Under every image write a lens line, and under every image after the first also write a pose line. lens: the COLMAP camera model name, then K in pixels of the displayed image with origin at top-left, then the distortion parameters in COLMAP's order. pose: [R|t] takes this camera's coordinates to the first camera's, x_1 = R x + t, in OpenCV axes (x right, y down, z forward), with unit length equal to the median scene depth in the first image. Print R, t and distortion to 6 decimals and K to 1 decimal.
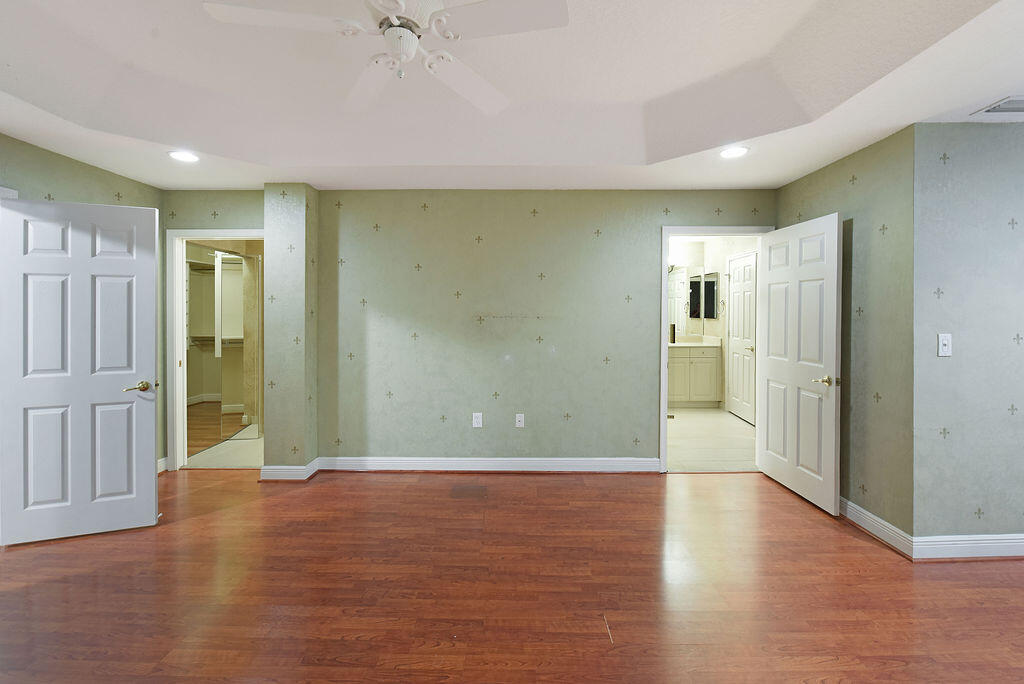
lens RADIAL K [[422.9, 0, 511.6], [0, 422.9, 314.8], [0, 0, 1]] dist [-0.017987, -0.000443]
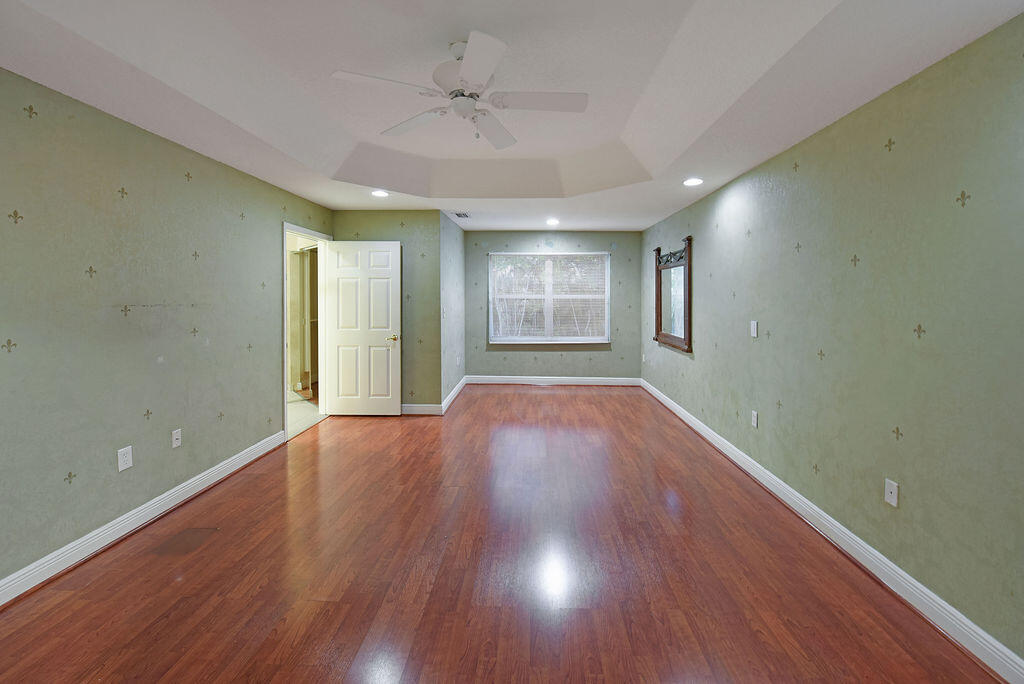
lens RADIAL K [[422.9, 0, 511.6], [0, 422.9, 314.8], [0, 0, 1]] dist [-0.017987, -0.000443]
pose [[0.032783, -0.039766, 0.998671, -0.659082], [0.003004, 0.999208, 0.039689, -0.005323], [-0.999458, 0.001699, 0.032877, 0.328286]]
